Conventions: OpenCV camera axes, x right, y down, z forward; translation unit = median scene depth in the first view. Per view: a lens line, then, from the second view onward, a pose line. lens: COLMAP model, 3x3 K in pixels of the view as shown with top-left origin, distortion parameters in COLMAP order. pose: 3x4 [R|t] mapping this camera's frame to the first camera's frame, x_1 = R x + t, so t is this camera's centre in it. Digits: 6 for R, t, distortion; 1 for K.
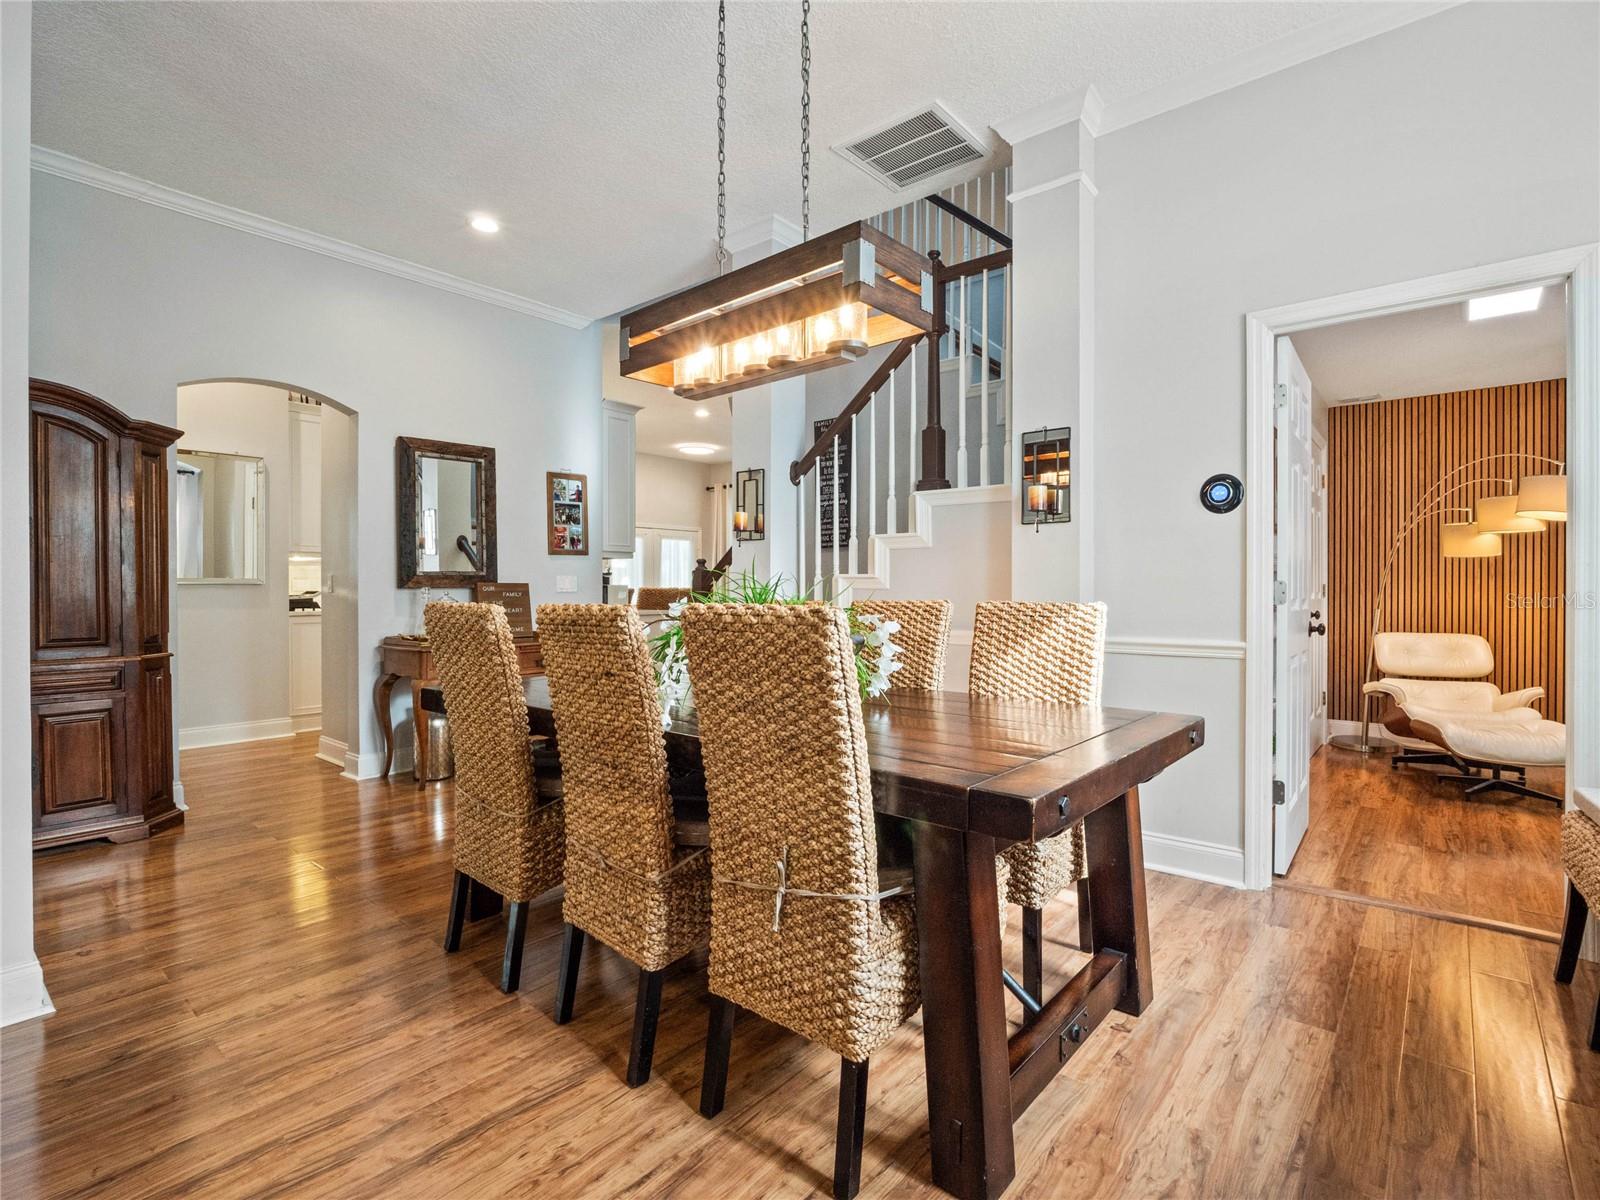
lens RADIAL K [[781.9, 0, 808.8], [0, 781.9, 588.9], [0, 0, 1]] dist [-0.014738, -0.000232]
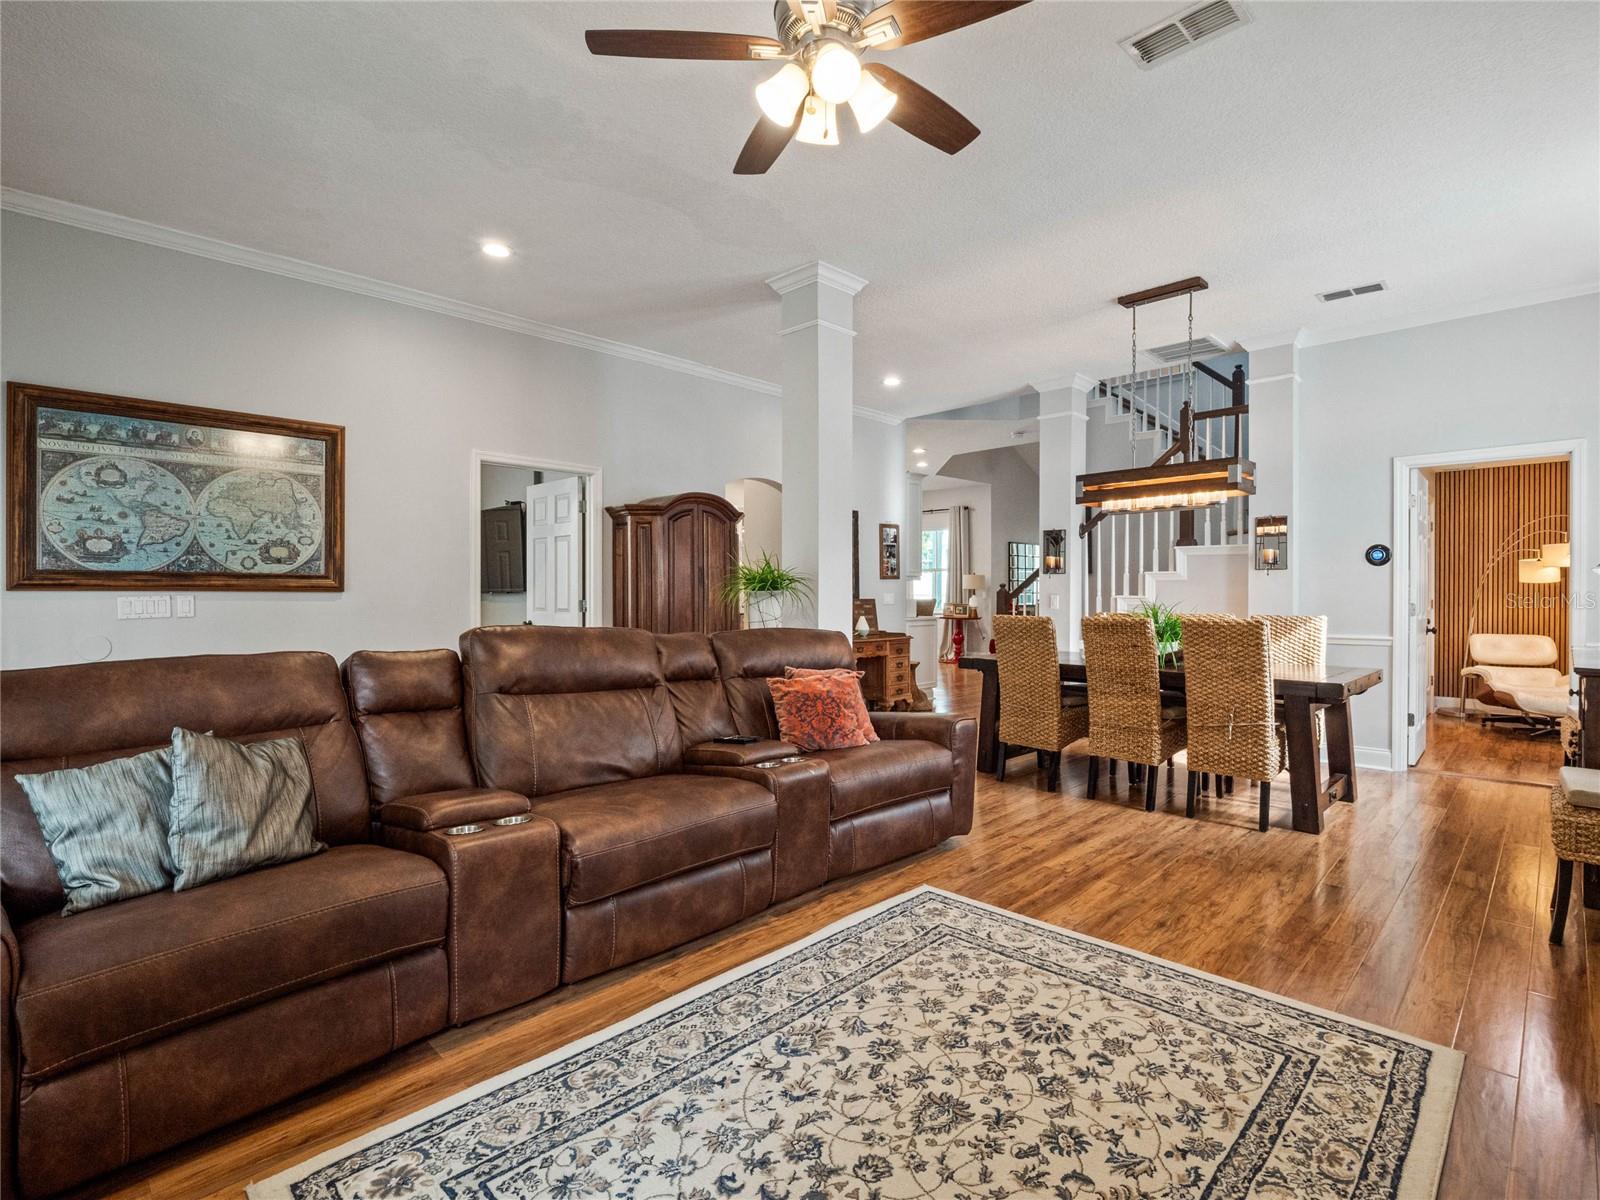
lens RADIAL K [[781.9, 0, 810.3], [0, 781.9, 594.6], [0, 0, 1]] dist [-0.014738, -0.000232]
pose [[0.996690, -0.000717, -0.081295, -0.394987], [0.000934, 0.999996, 0.002631, -0.022150], [0.081293, -0.002698, 0.996687, -0.560326]]
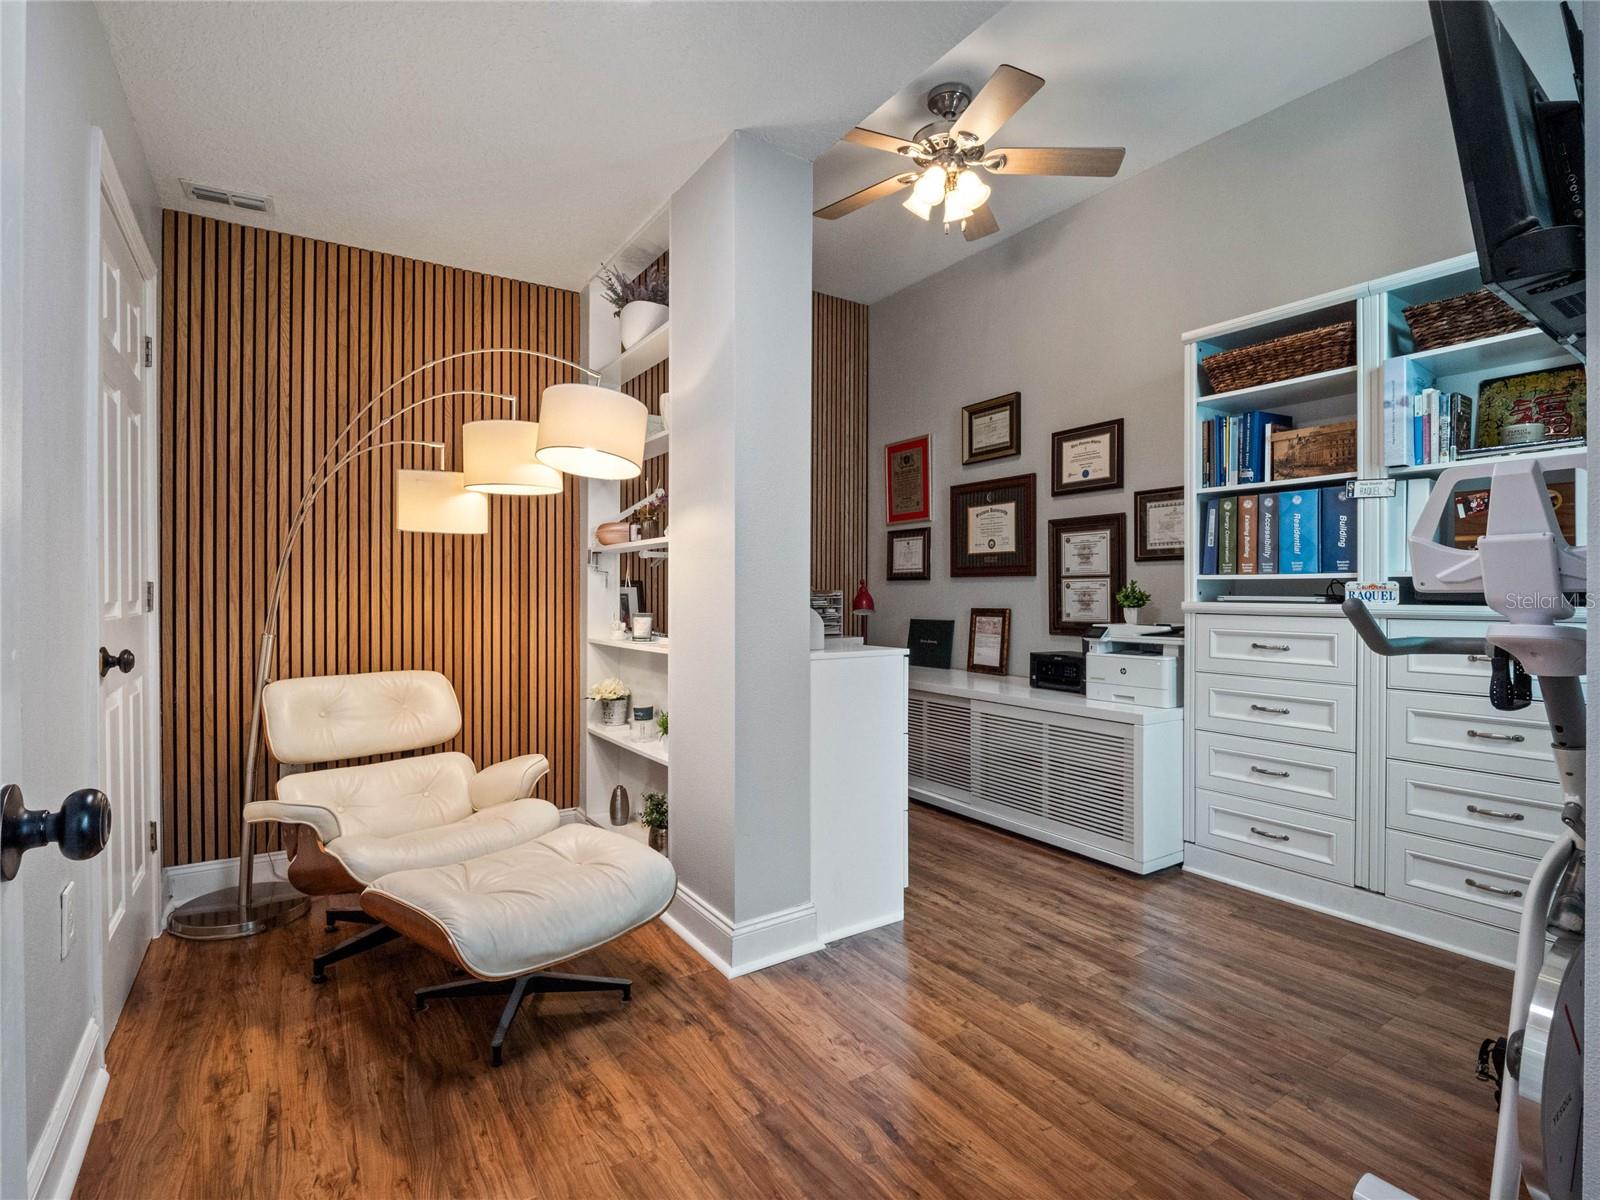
lens RADIAL K [[781.9, 0, 797.1], [0, 781.9, 594.6], [0, 0, 1]] dist [-0.014738, -0.000232]
pose [[0.300571, -0.000727, 0.953759, 0.398476], [0.006708, 0.999977, -0.001352, 0.004024], [-0.953736, 0.006804, 0.300569, 0.580875]]
